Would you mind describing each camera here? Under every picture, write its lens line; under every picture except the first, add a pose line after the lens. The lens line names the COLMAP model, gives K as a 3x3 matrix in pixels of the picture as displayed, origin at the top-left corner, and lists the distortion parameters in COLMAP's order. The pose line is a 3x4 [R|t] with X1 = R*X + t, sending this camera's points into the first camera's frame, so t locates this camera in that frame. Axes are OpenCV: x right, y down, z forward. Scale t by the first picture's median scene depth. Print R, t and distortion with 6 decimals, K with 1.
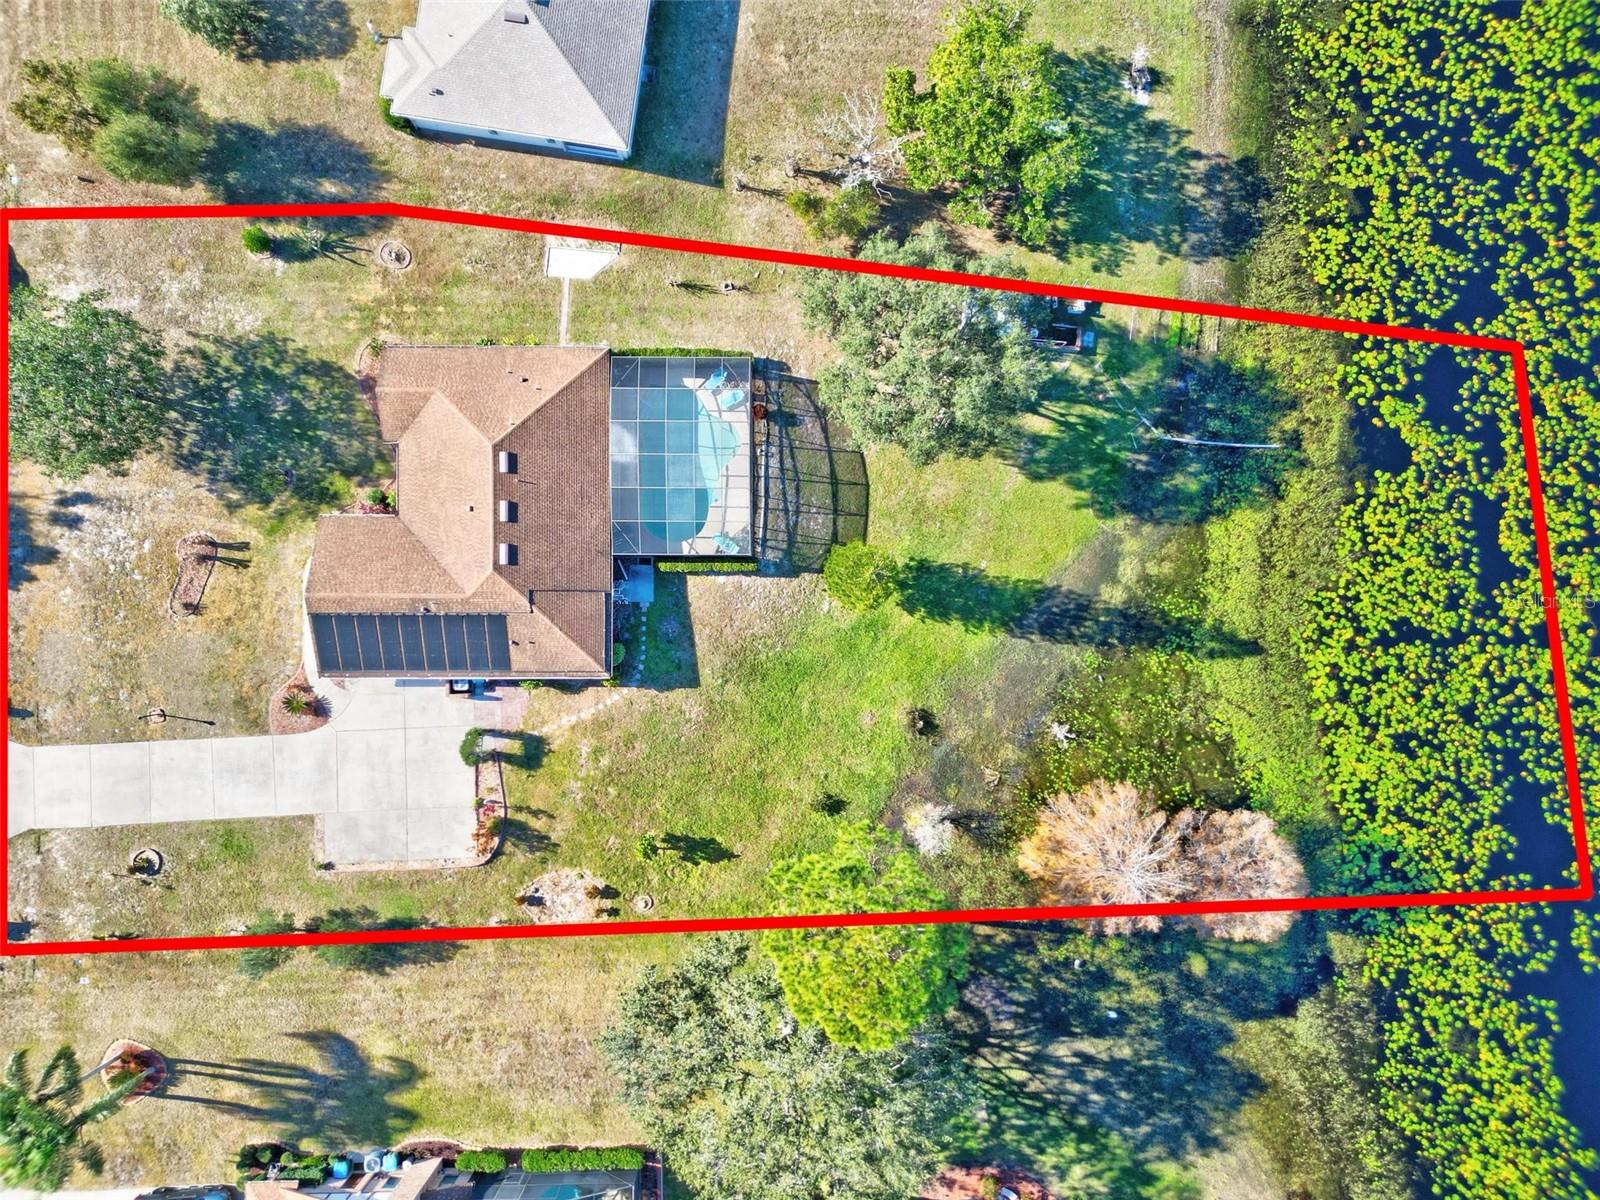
lens RADIAL K [[1108.1, 0, 798.7], [0, 1108.1, 611.4], [0, 0, 1]] dist [0.078933, -0.090258]
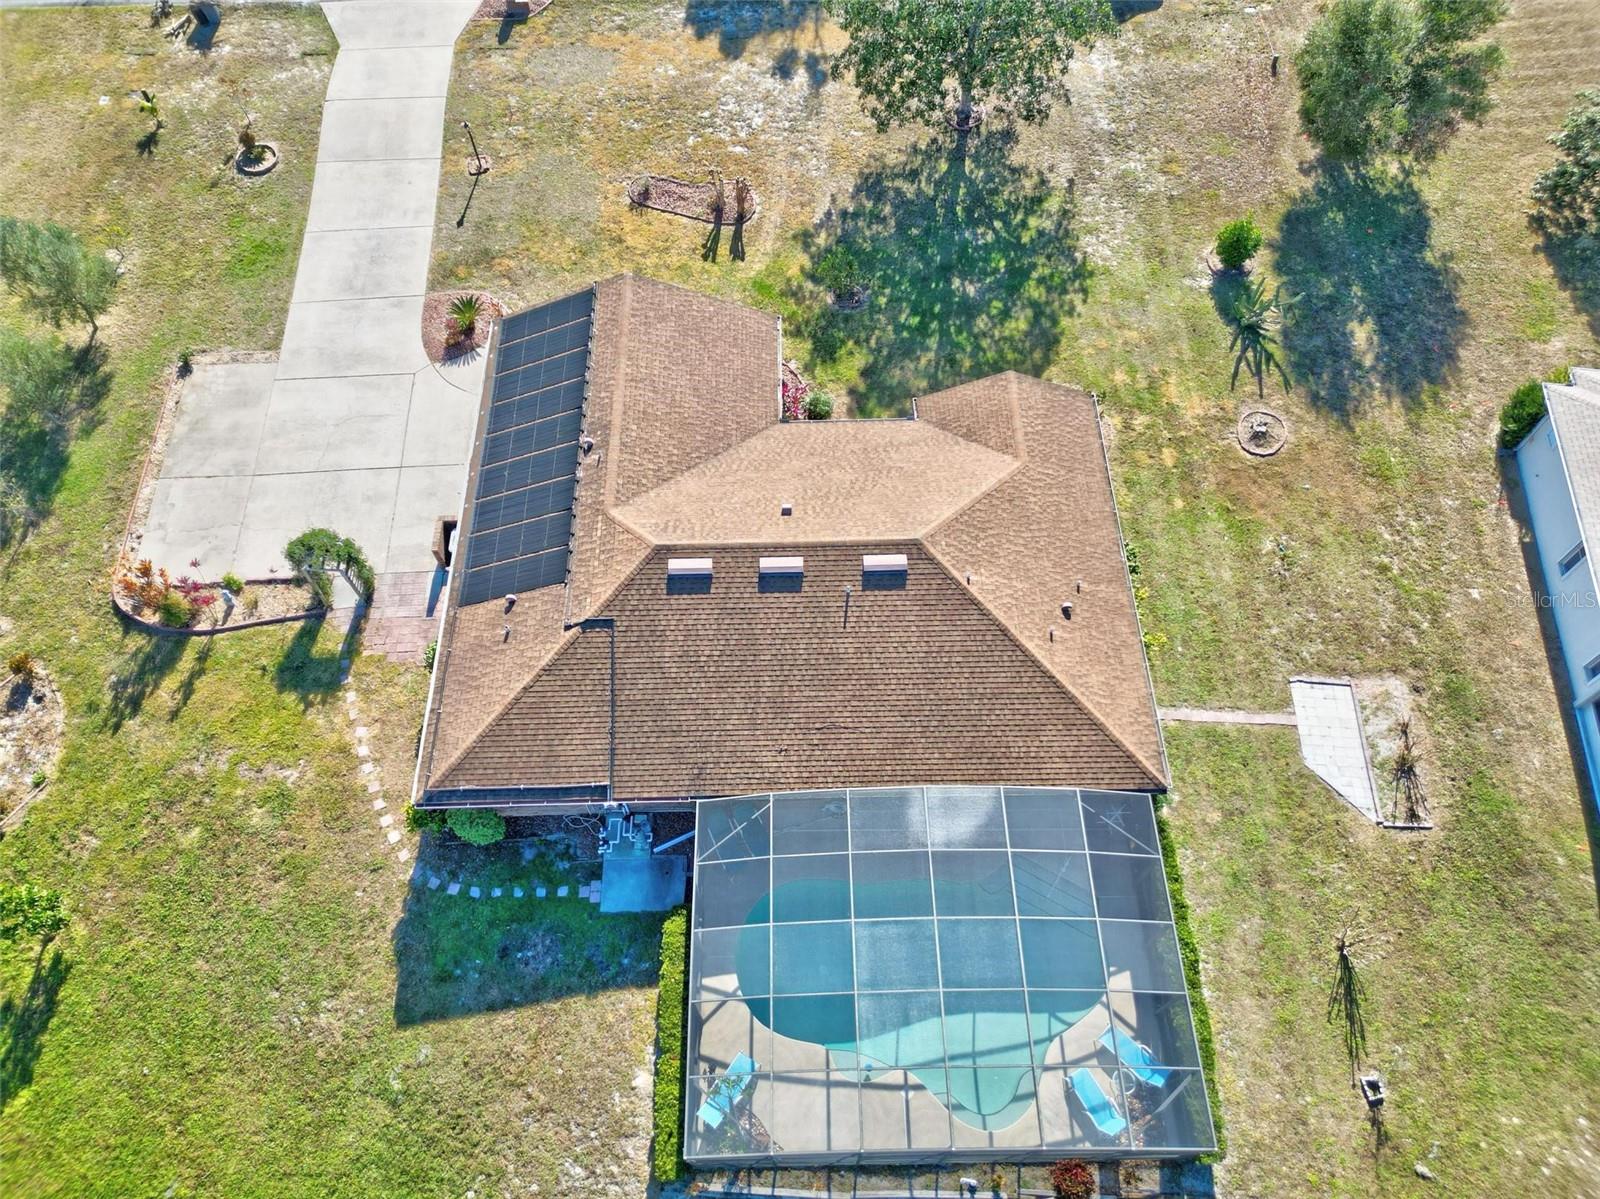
lens RADIAL K [[1141.3, 0, 797.0], [0, 1141.3, 592.7], [0, 0, 1]] dist [0.071789, -0.075589]
pose [[0.015276, 0.860144, -0.509822, -0.007816], [-0.999508, 0.027107, 0.015784, -0.096724], [0.027396, 0.509330, 0.860135, 0.549741]]
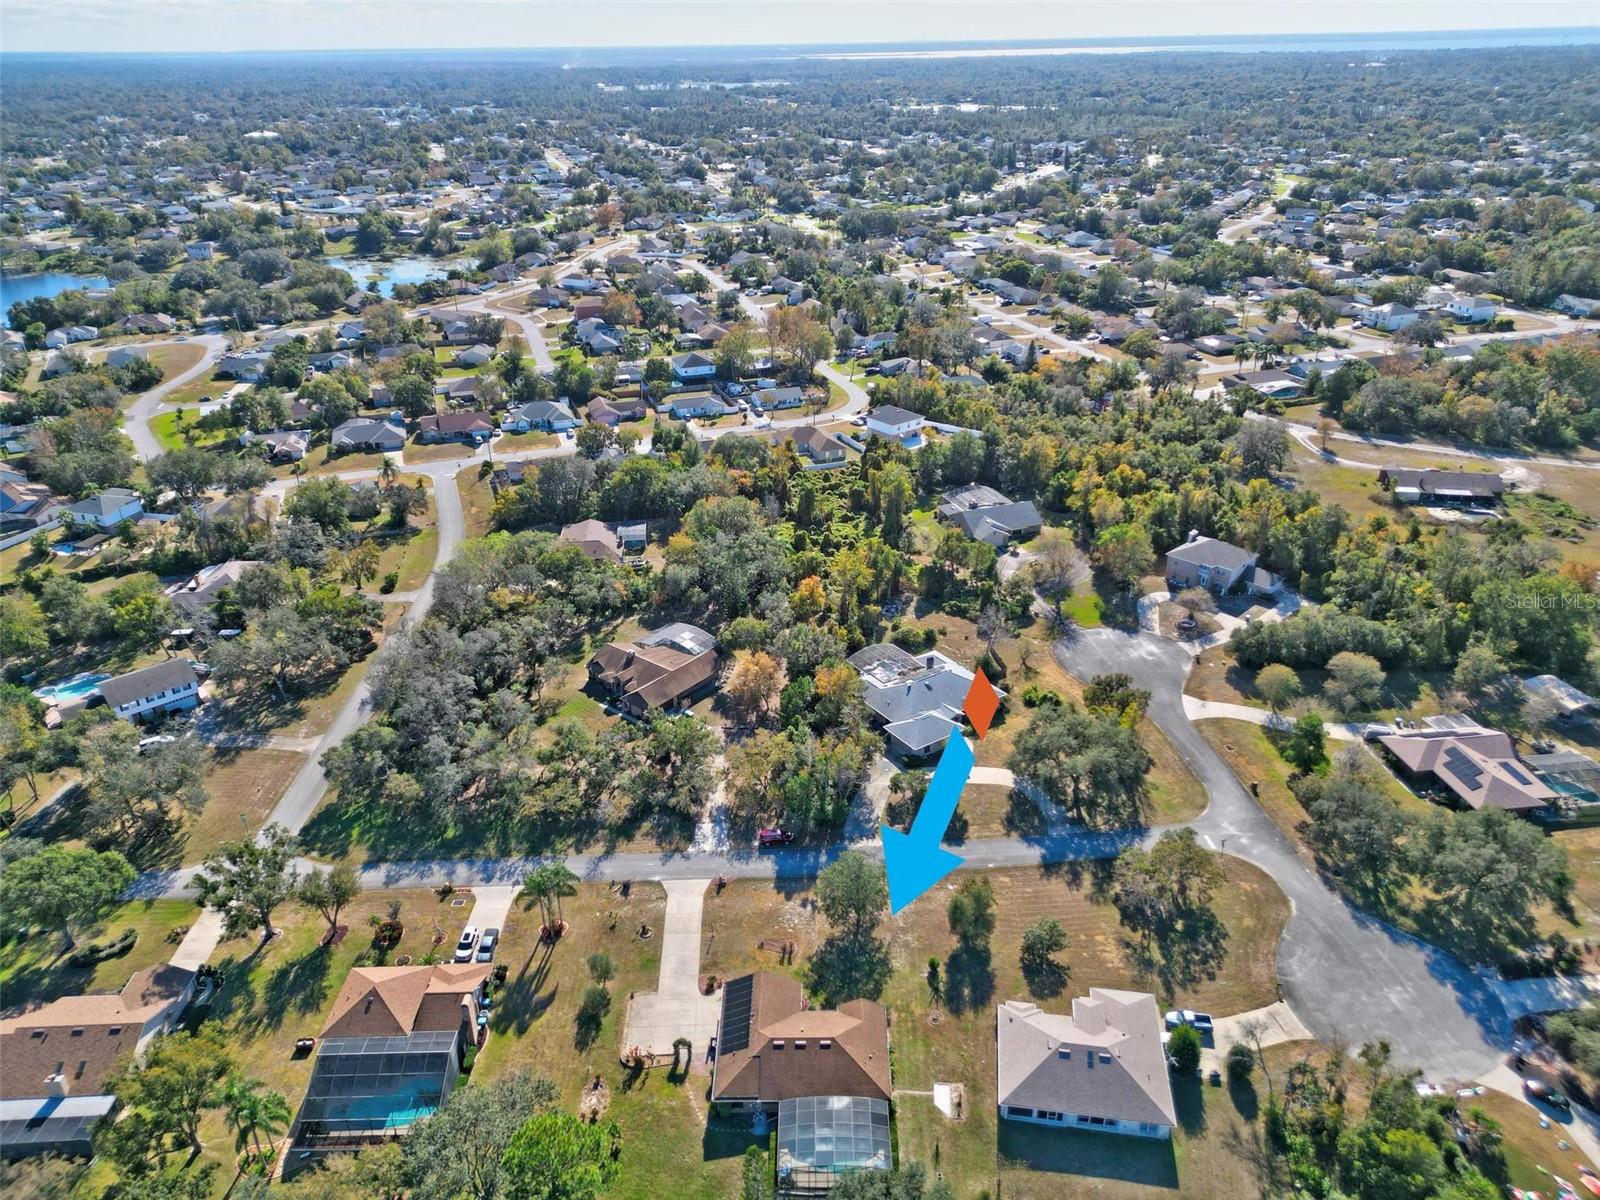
lens RADIAL K [[1108.1, 0, 798.7], [0, 1108.1, 611.4], [0, 0, 1]] dist [0.078933, -0.090258]
pose [[-0.009790, 0.454738, -0.890572, 1.071708], [-0.999412, 0.024807, 0.023654, -0.141605], [0.032848, 0.890280, 0.454227, -0.539585]]
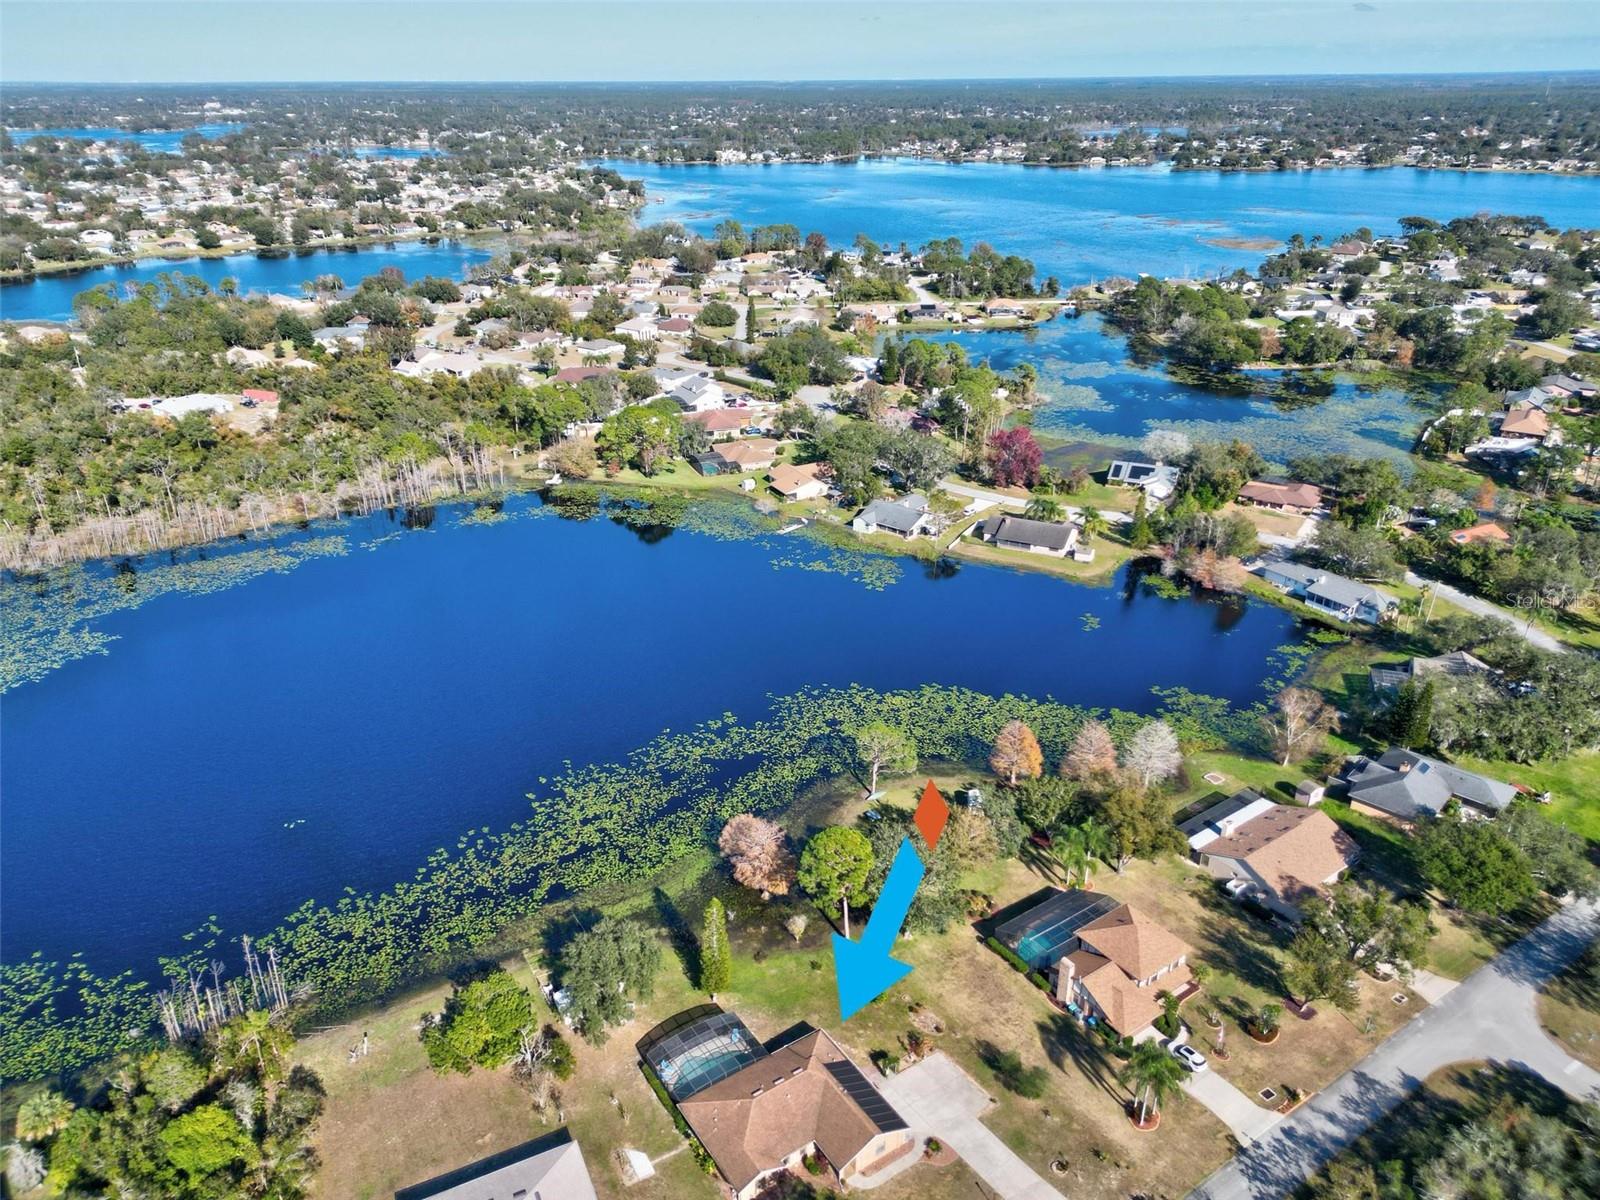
lens RADIAL K [[1108.1, 0, 798.7], [0, 1108.1, 611.4], [0, 0, 1]] dist [0.078933, -0.090258]
pose [[-0.555974, -0.340007, 0.758477, -1.376951], [0.831197, -0.225057, 0.508391, -0.804684], [-0.002156, 0.913096, 0.407739, -0.501089]]
